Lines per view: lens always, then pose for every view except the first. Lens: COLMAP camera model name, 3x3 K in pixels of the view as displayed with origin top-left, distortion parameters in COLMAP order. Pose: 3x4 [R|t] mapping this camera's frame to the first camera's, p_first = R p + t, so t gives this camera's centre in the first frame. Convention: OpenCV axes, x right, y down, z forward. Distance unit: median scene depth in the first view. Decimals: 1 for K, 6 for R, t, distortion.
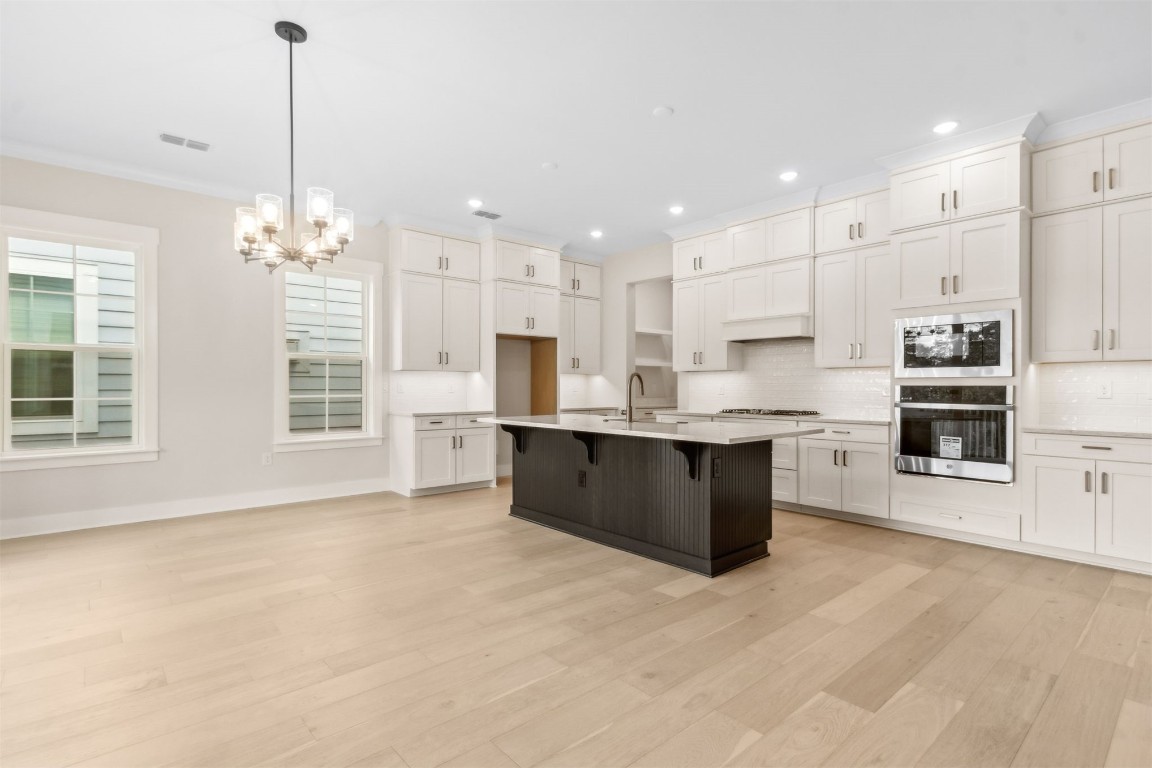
lens RADIAL K [[554.2, 0, 582.4], [0, 554.2, 386.0], [0, 0, 1]] dist [0.015449, 0.006496]
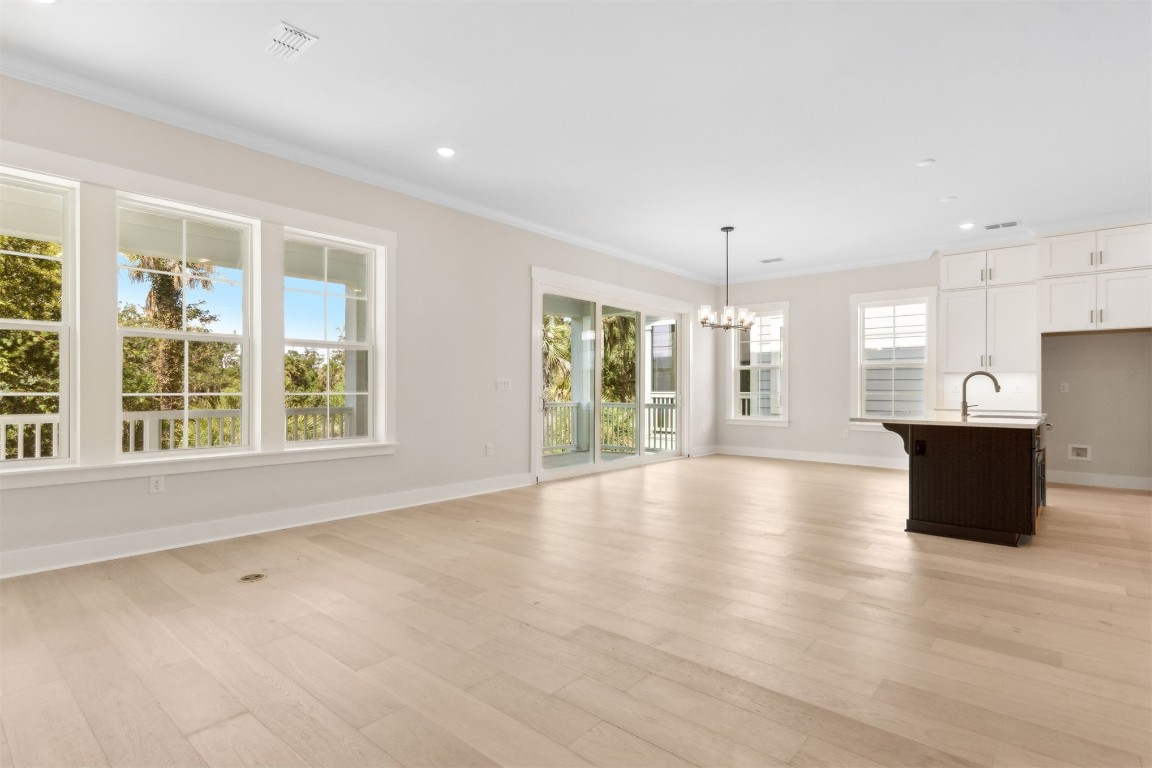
lens RADIAL K [[554.2, 0, 575.8], [0, 554.2, 385.9], [0, 0, 1]] dist [0.015449, 0.006496]
pose [[0.157475, -0.002911, -0.987519, 0.998535], [0.001672, 0.999995, -0.002681, 0.002537], [0.987522, -0.001229, 0.157479, 0.027733]]
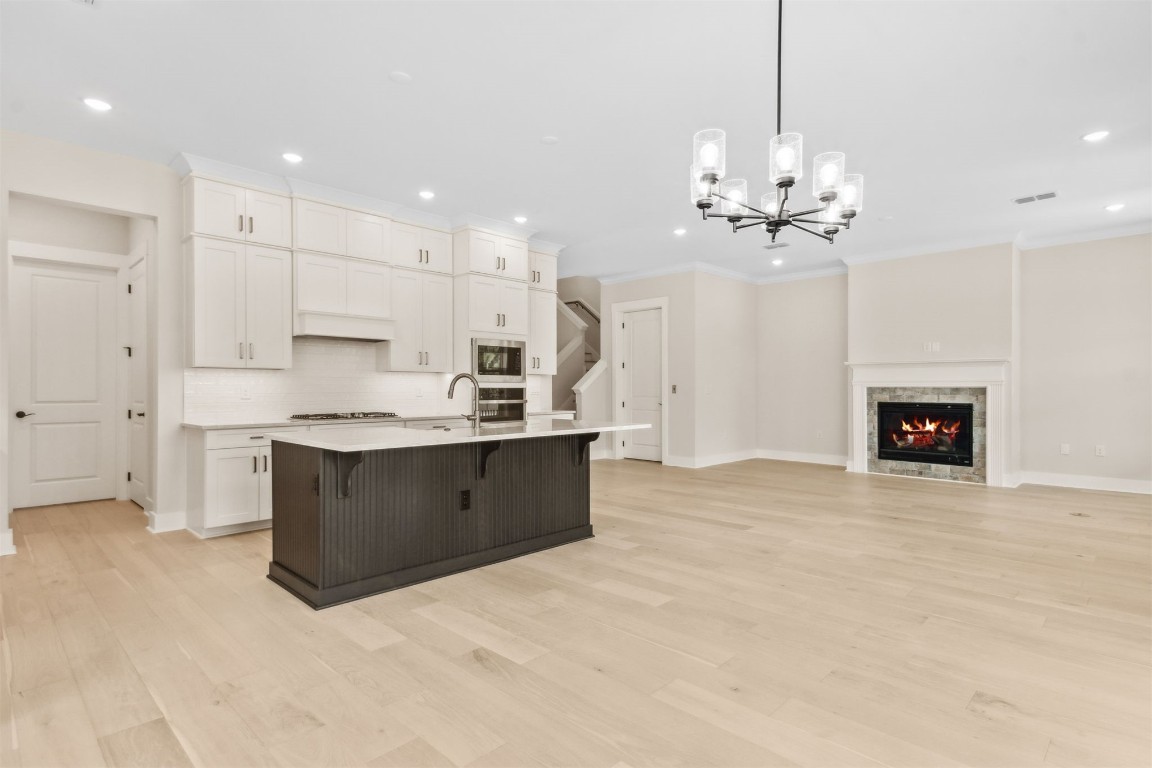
lens RADIAL K [[554.2, 0, 583.0], [0, 554.2, 389.0], [0, 0, 1]] dist [0.015449, 0.006496]
pose [[-0.045285, -0.002113, 0.998972, -0.814452], [-0.000030, 0.999998, 0.002114, -0.000413], [-0.998974, 0.000066, -0.045285, 0.837144]]
